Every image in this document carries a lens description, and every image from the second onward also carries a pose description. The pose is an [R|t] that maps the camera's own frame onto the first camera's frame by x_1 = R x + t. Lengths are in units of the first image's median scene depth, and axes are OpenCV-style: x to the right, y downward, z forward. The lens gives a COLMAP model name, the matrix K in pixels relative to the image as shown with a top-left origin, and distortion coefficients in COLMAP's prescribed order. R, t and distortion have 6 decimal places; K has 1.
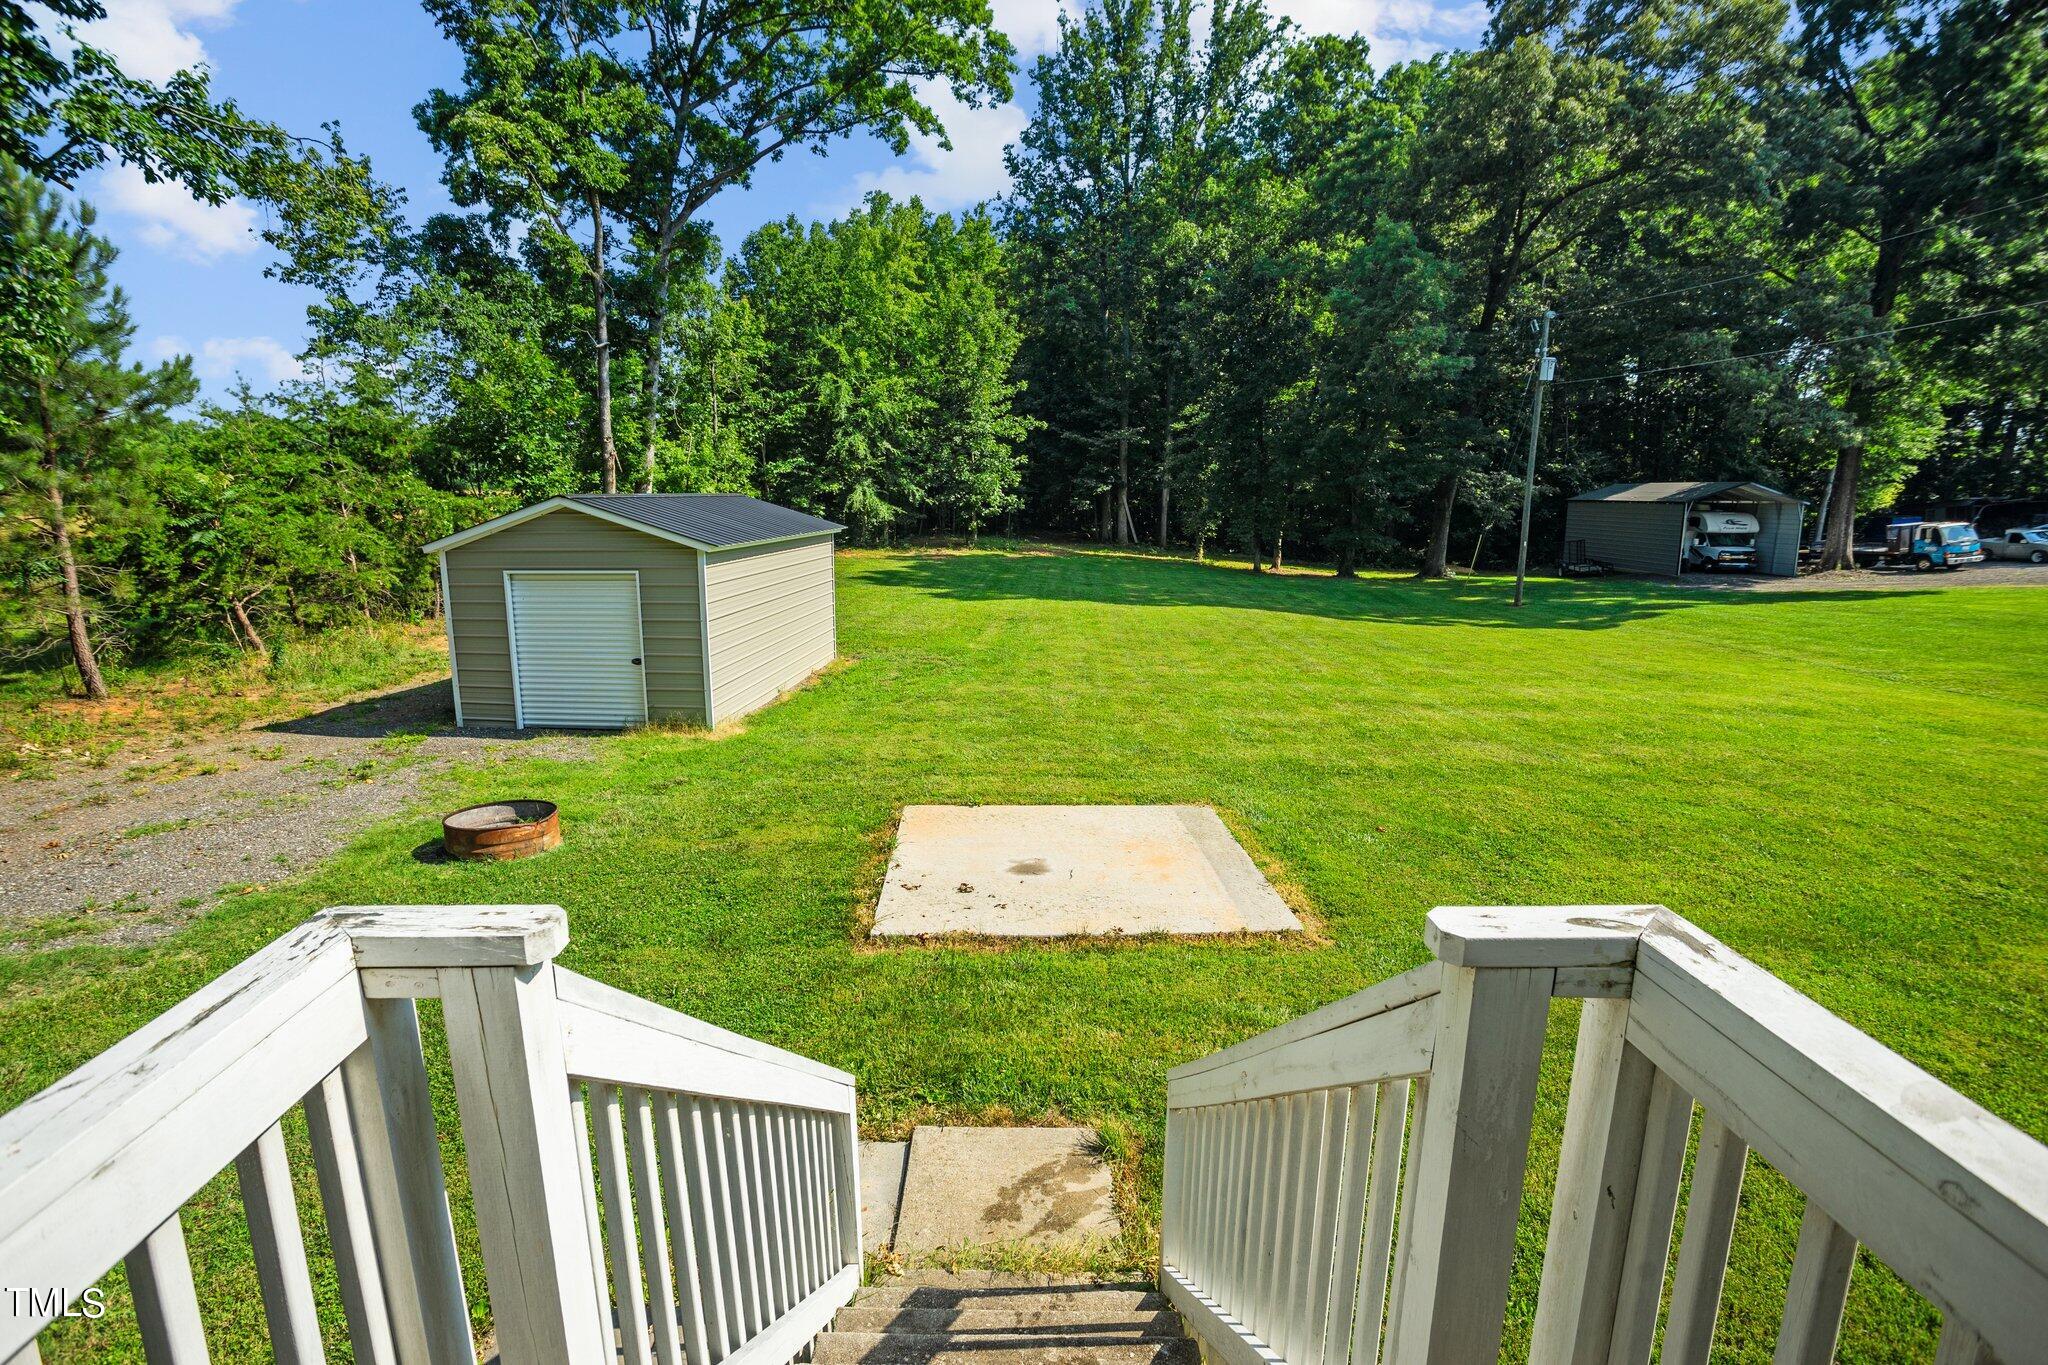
lens RADIAL K [[999.5, 0, 998.0], [0, 999.5, 677.1], [0, 0, 1]] dist [-0.093892, 0.040443]
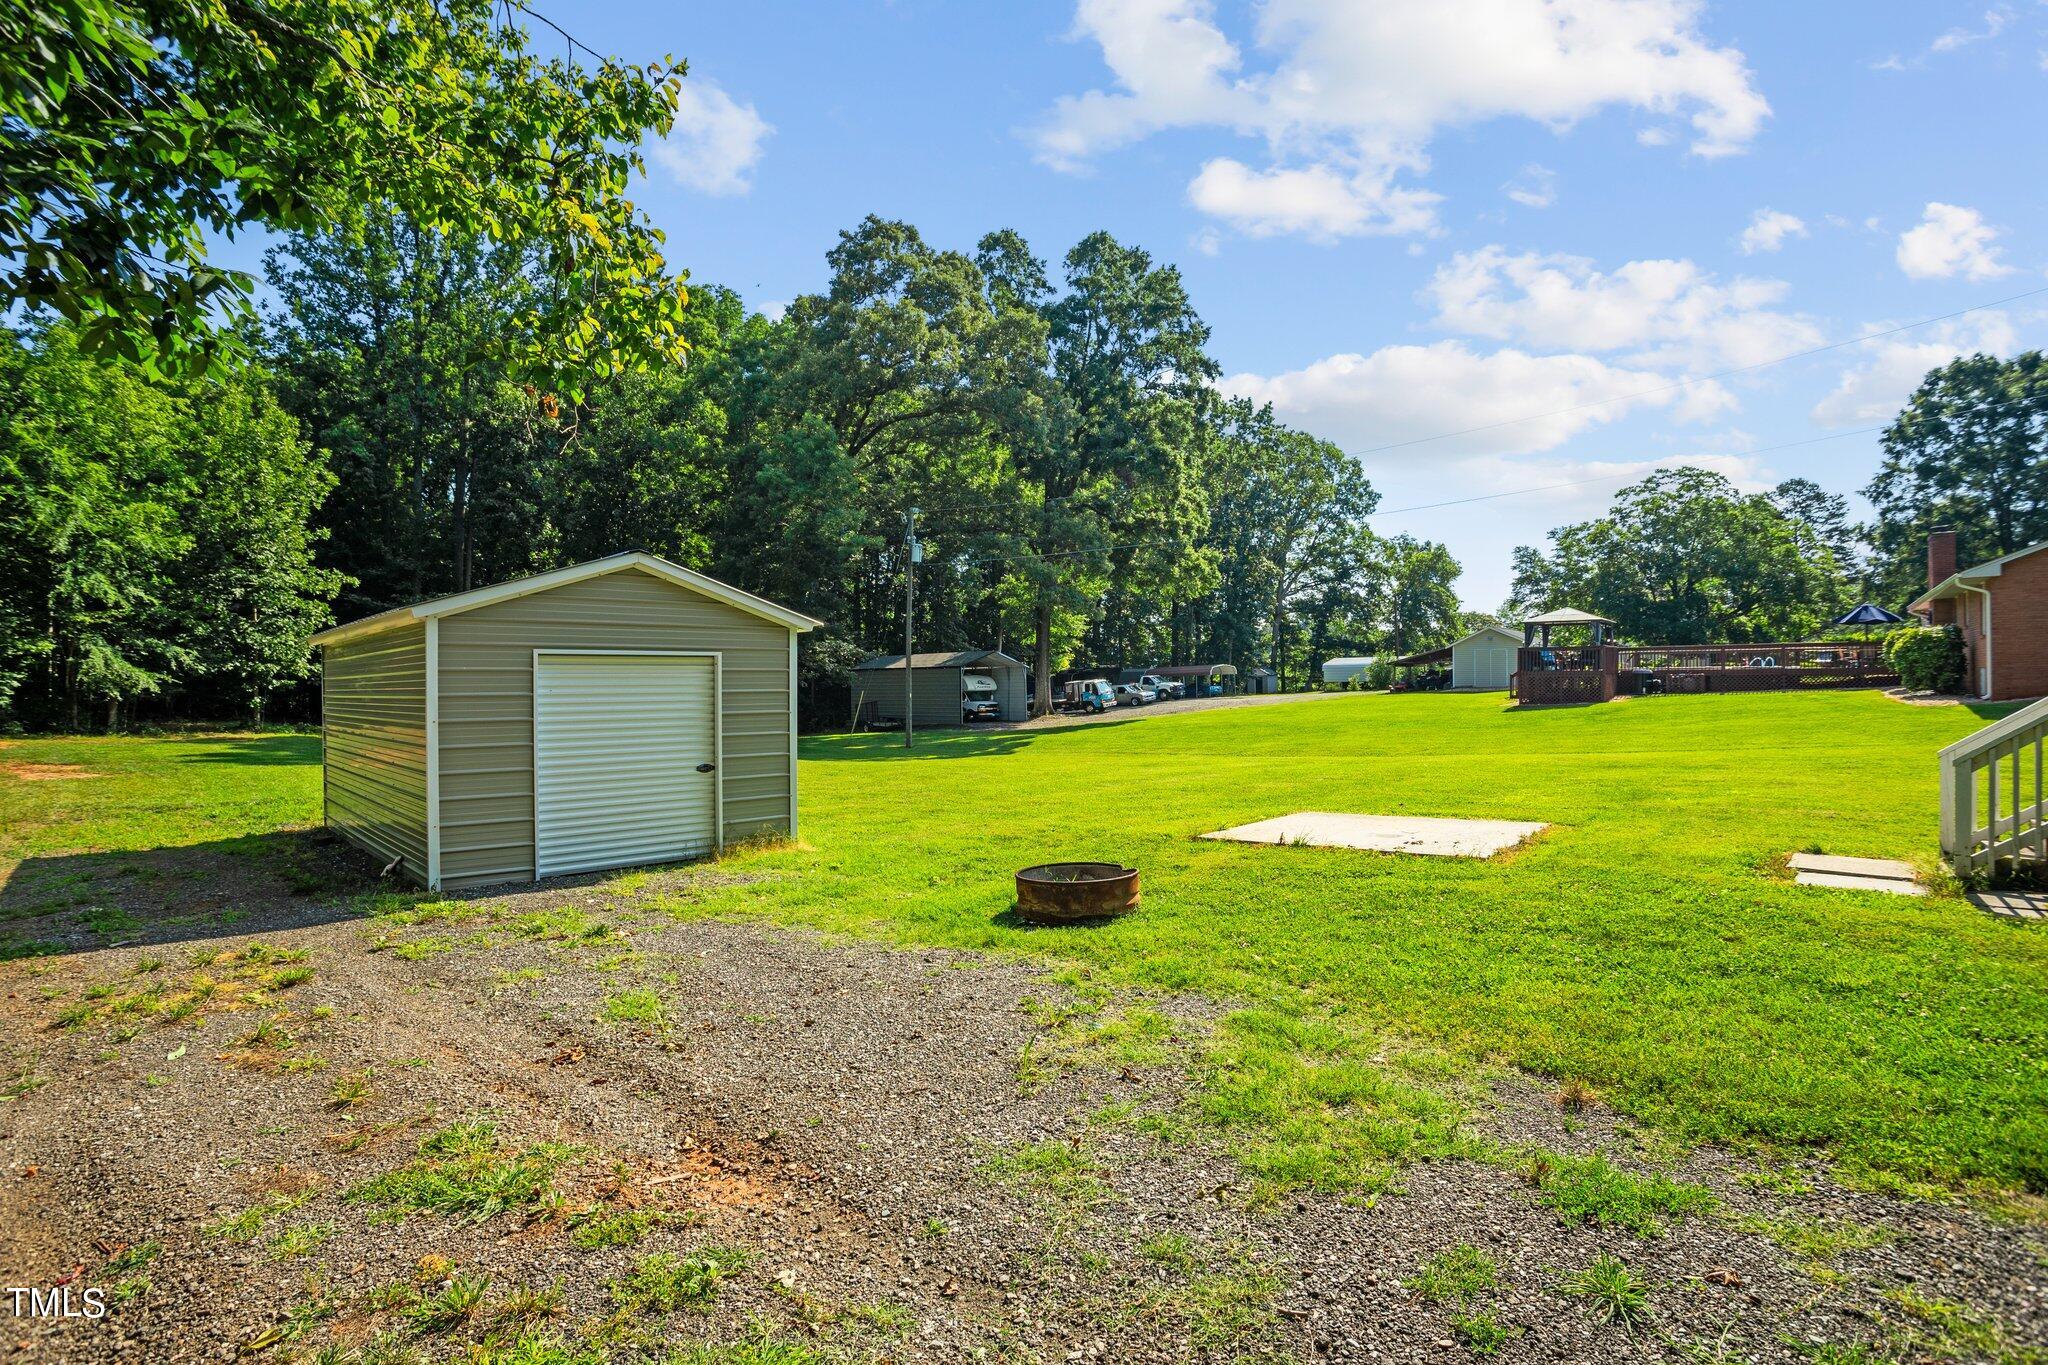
lens RADIAL K [[1002.8, 0, 1008.8], [0, 1002.8, 687.7], [0, 0, 1]] dist [-0.079903, 0.040968]
pose [[0.662535, -0.005703, 0.749009, -0.212741], [0.144882, 0.982062, -0.120678, 0.013880], [-0.734885, 0.188472, 0.651477, 0.077649]]
